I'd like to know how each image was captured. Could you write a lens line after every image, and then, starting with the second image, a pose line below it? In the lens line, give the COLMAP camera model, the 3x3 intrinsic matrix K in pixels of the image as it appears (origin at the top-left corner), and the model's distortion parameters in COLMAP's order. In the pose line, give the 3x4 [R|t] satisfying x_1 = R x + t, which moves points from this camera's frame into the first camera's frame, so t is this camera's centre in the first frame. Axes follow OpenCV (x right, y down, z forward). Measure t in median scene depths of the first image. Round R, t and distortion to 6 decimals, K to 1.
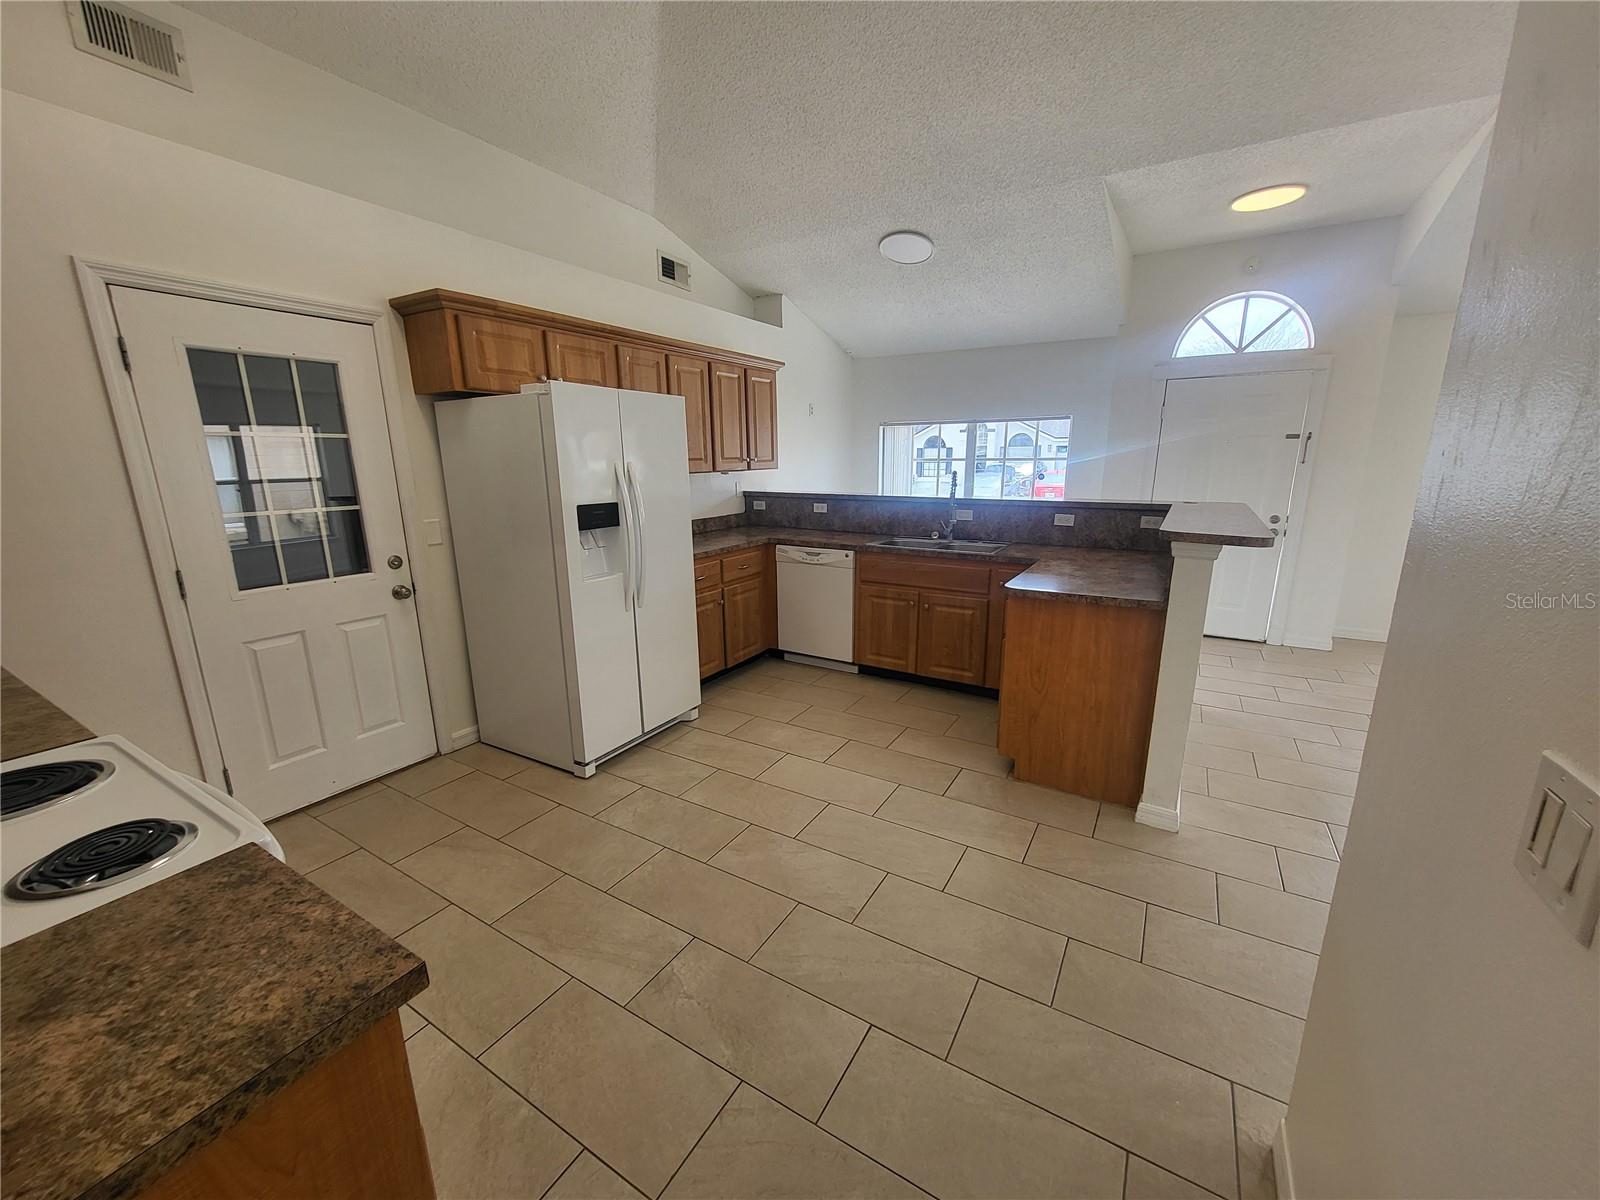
lens RADIAL K [[632.4, 0, 799.8], [0, 632.4, 610.6], [0, 0, 1]] dist [0.004377, -0.002028]
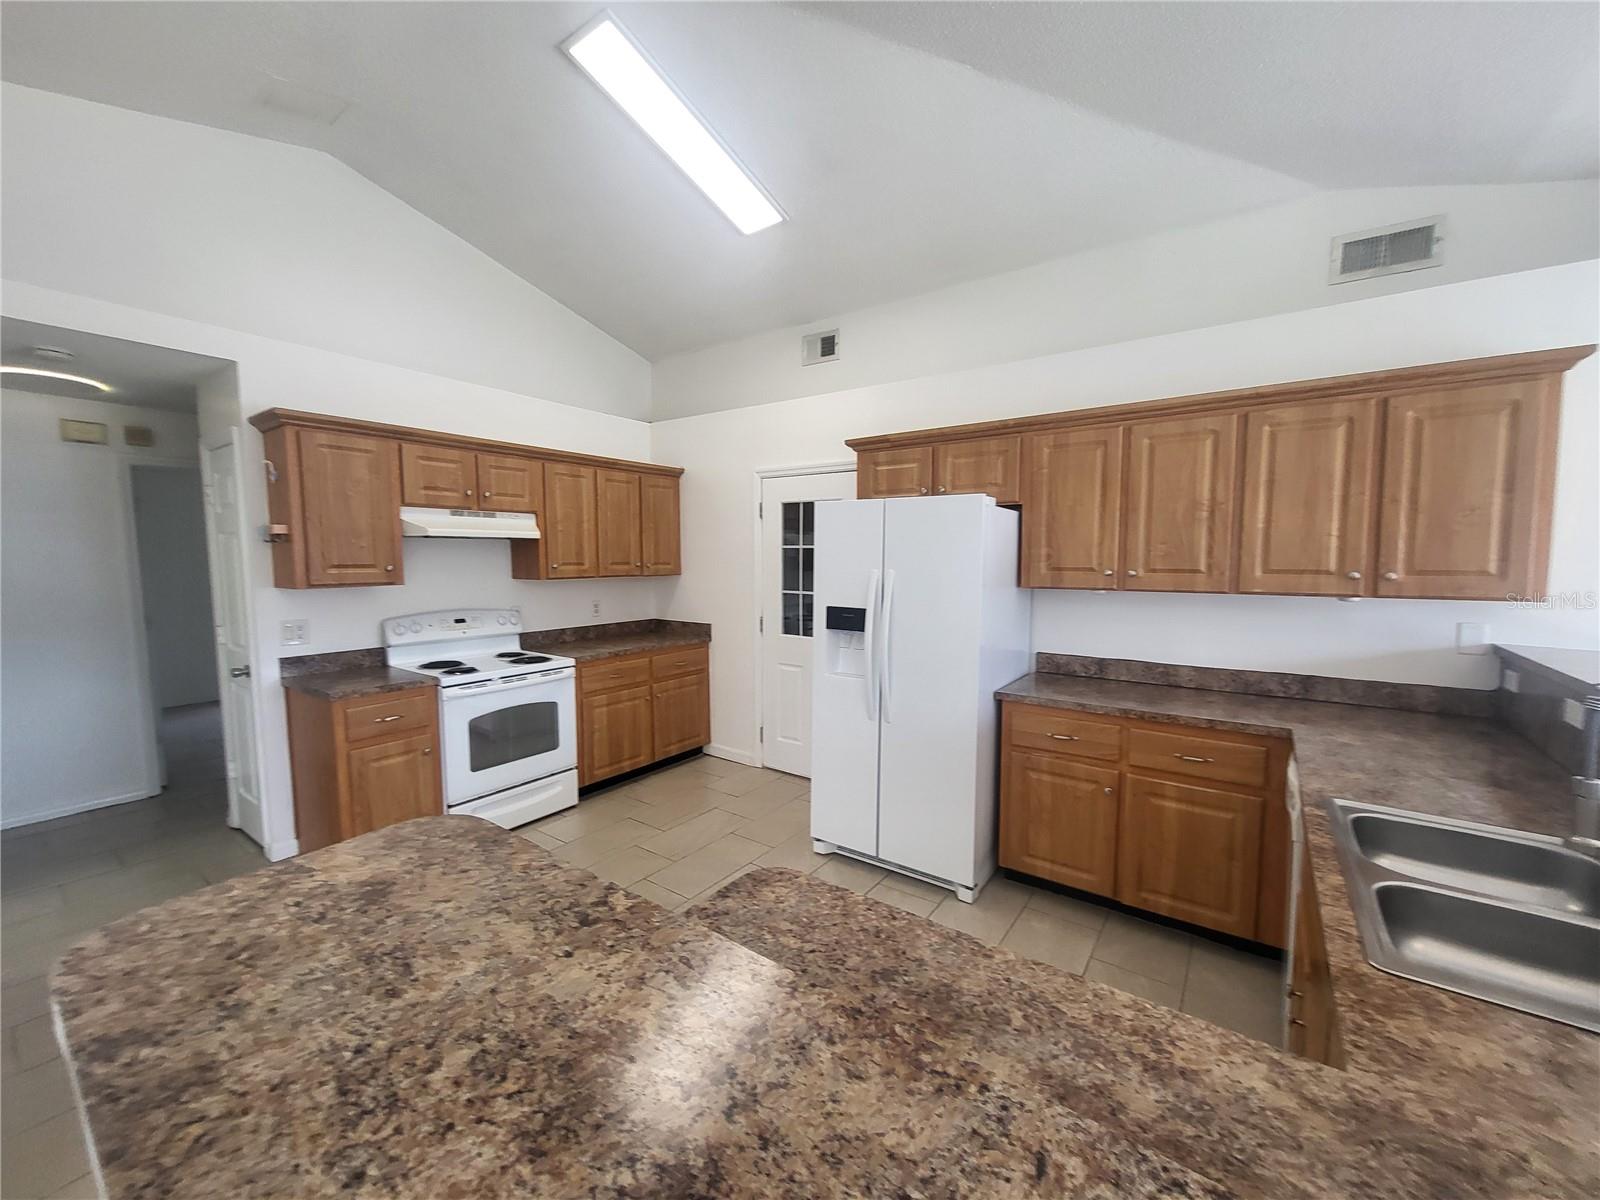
lens RADIAL K [[632.4, 0, 798.0], [0, 632.4, 619.4], [0, 0, 1]] dist [0.004377, -0.002028]
pose [[-0.089283, 0.109954, -0.989919, 0.689515], [-0.238875, 0.962517, 0.128455, -0.248917], [0.966937, 0.247936, -0.059671, 0.923375]]
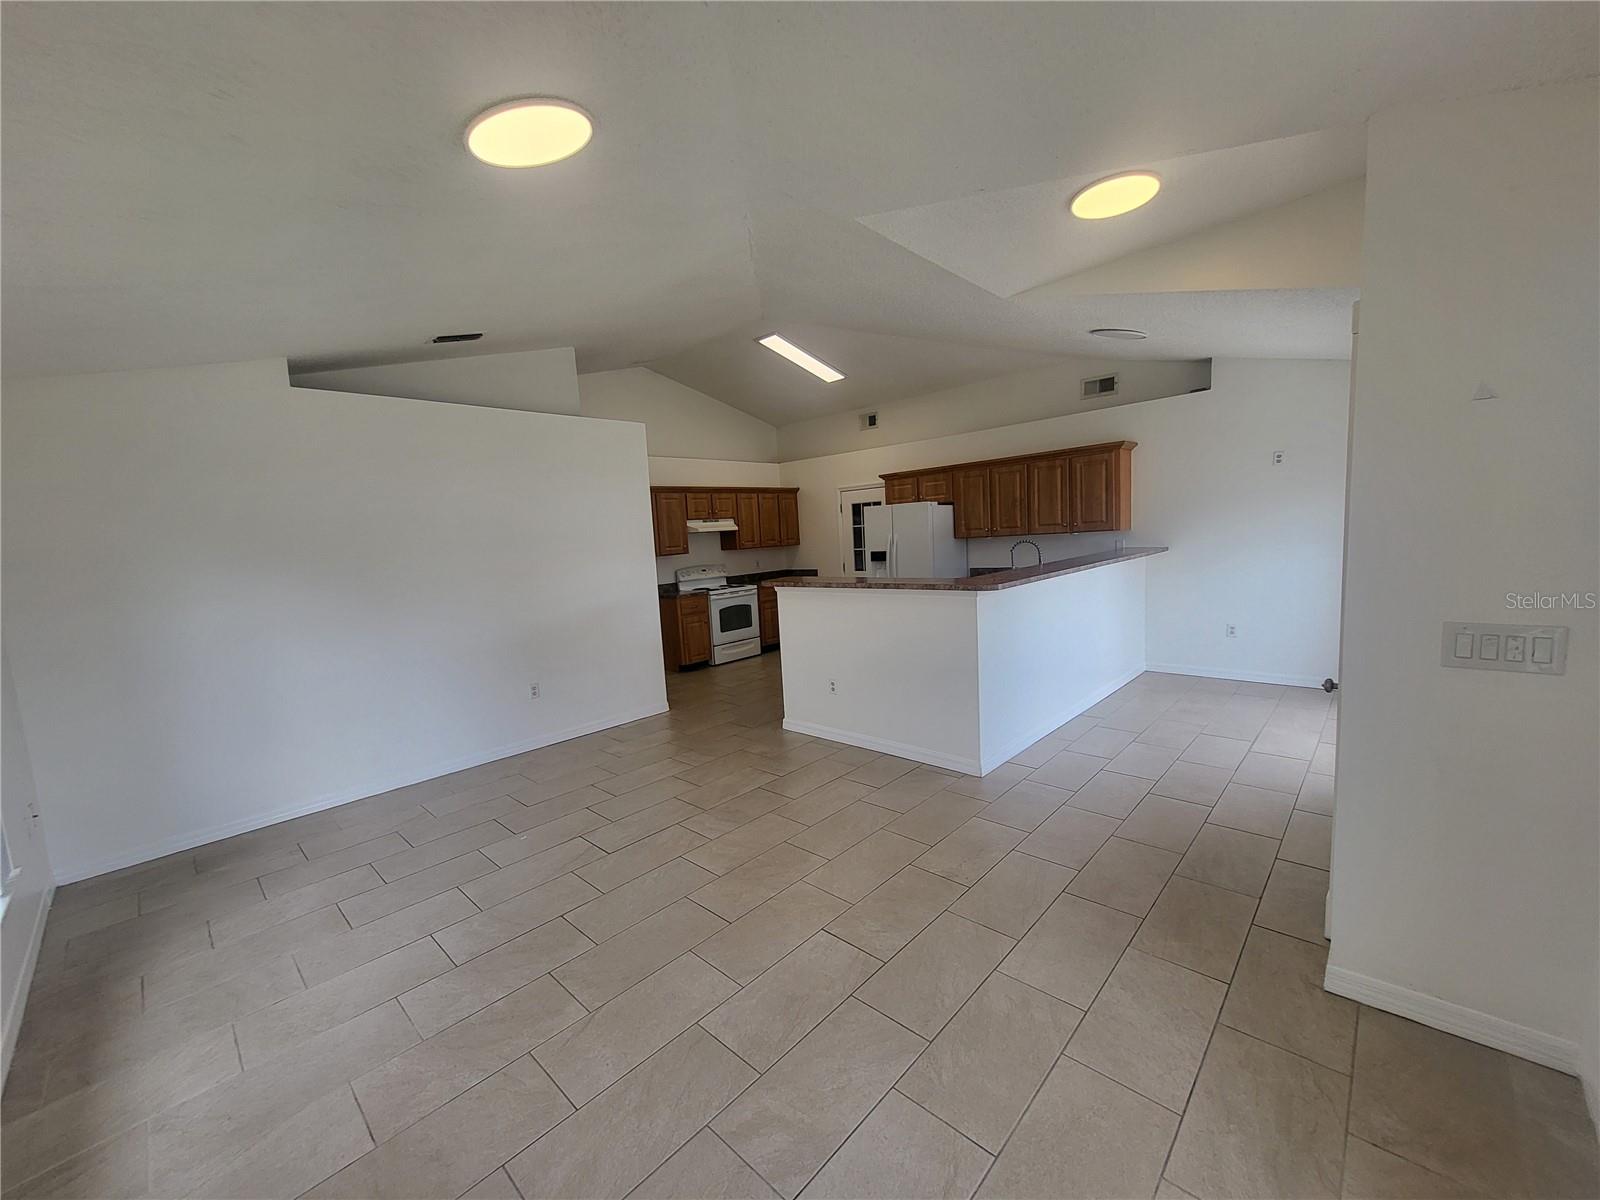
lens RADIAL K [[632.4, 0, 799.5], [0, 632.4, 606.7], [0, 0, 1]] dist [0.004377, -0.002028]
pose [[-0.220871, 0.131949, -0.966336, 2.018085], [-0.173129, 0.969766, 0.171989, -0.308972], [0.959814, 0.205288, -0.191349, 1.138132]]
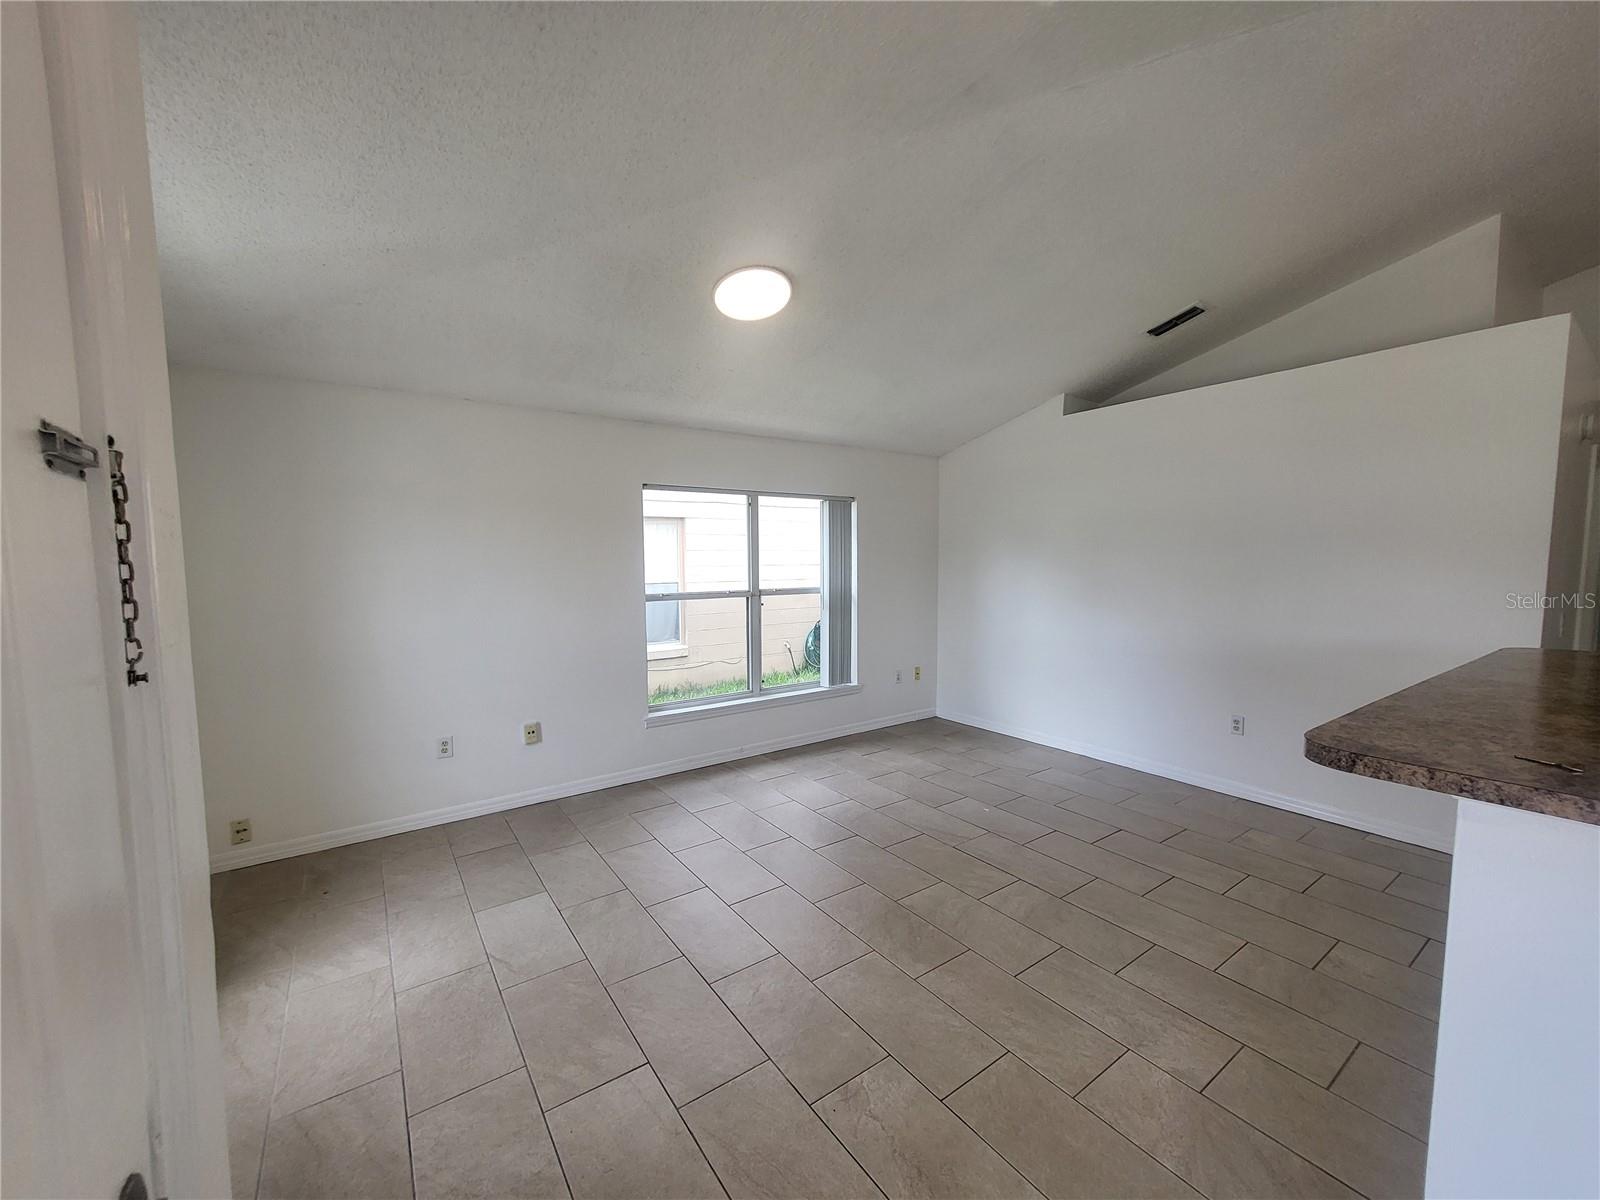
lens RADIAL K [[632.4, 0, 786.8], [0, 632.4, 606.6], [0, 0, 1]] dist [0.004377, -0.002028]
pose [[-0.906672, -0.020455, 0.421340, 1.041972], [0.112101, 0.951226, 0.287406, -0.408091], [-0.406668, 0.307815, -0.860157, 1.599279]]
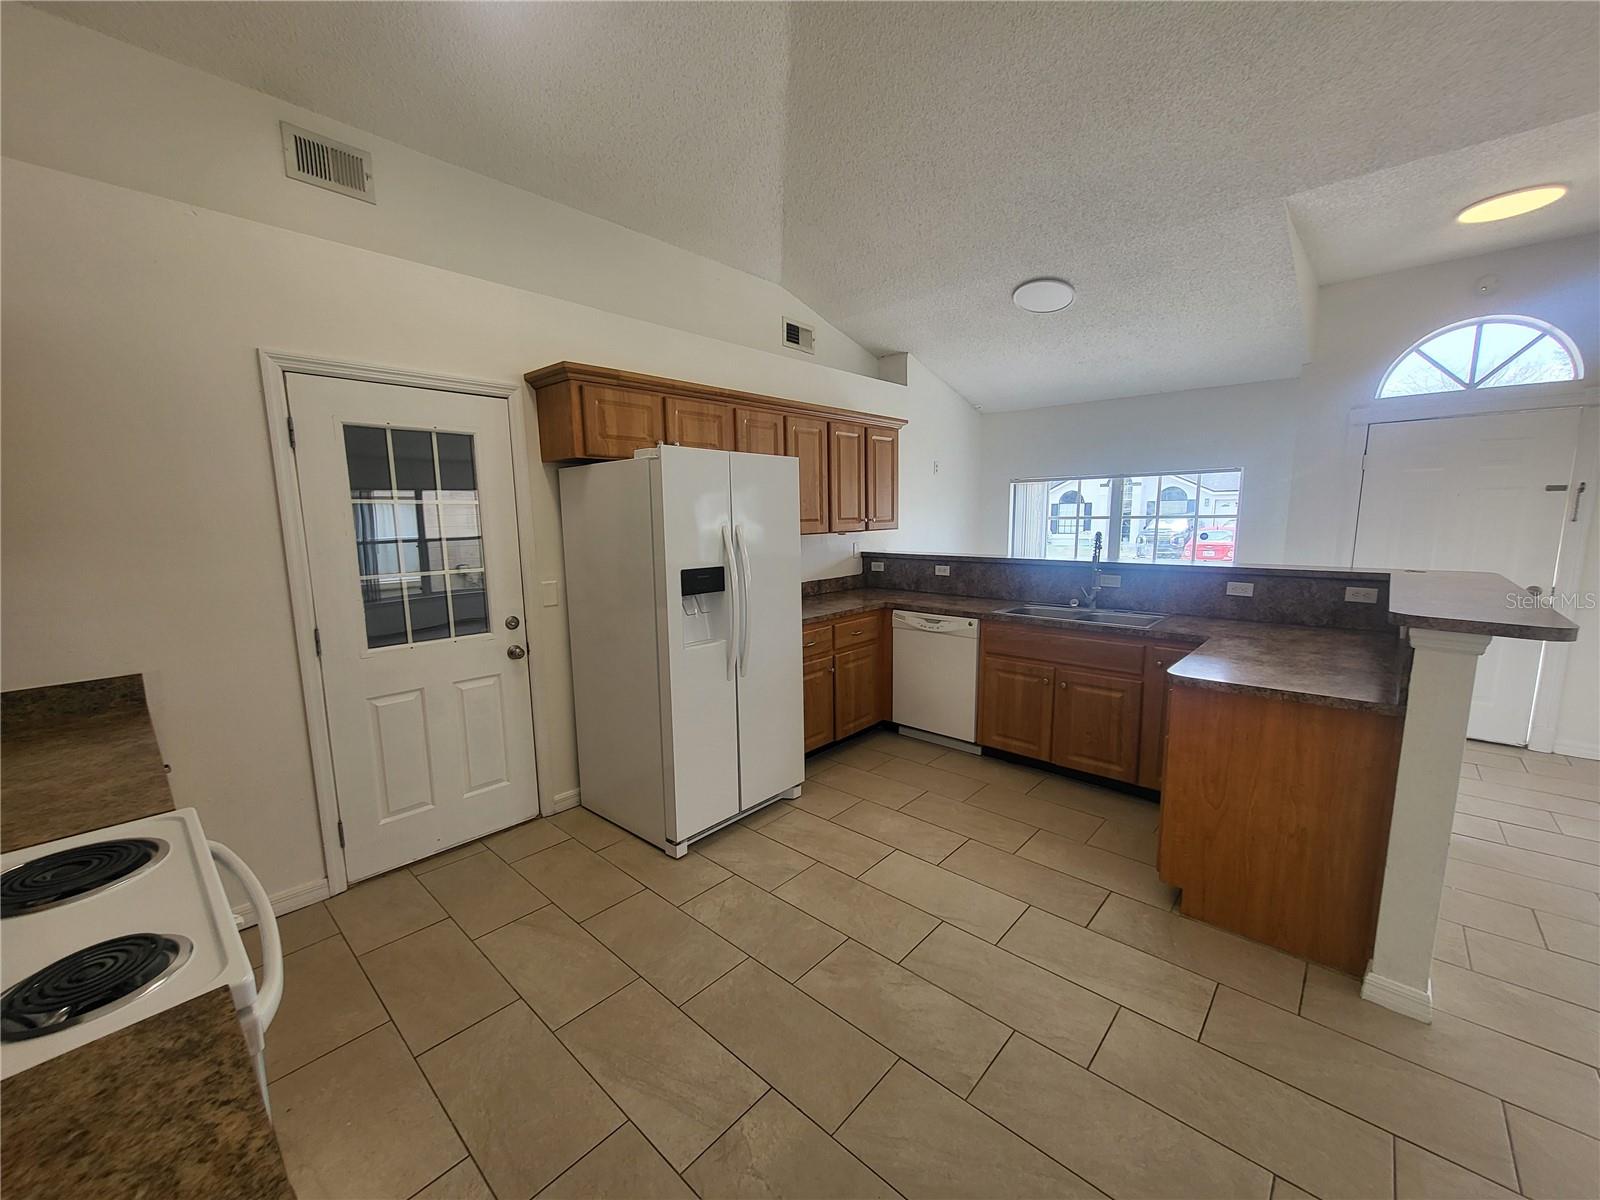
lens RADIAL K [[632.4, 0, 797.1], [0, 632.4, 609.6], [0, 0, 1]] dist [0.004377, -0.002028]
pose [[0.980028, 0.023429, -0.197474, 0.011898], [-0.040704, 0.995644, -0.083881, -0.029425], [0.194649, 0.090243, 0.976713, 0.087434]]
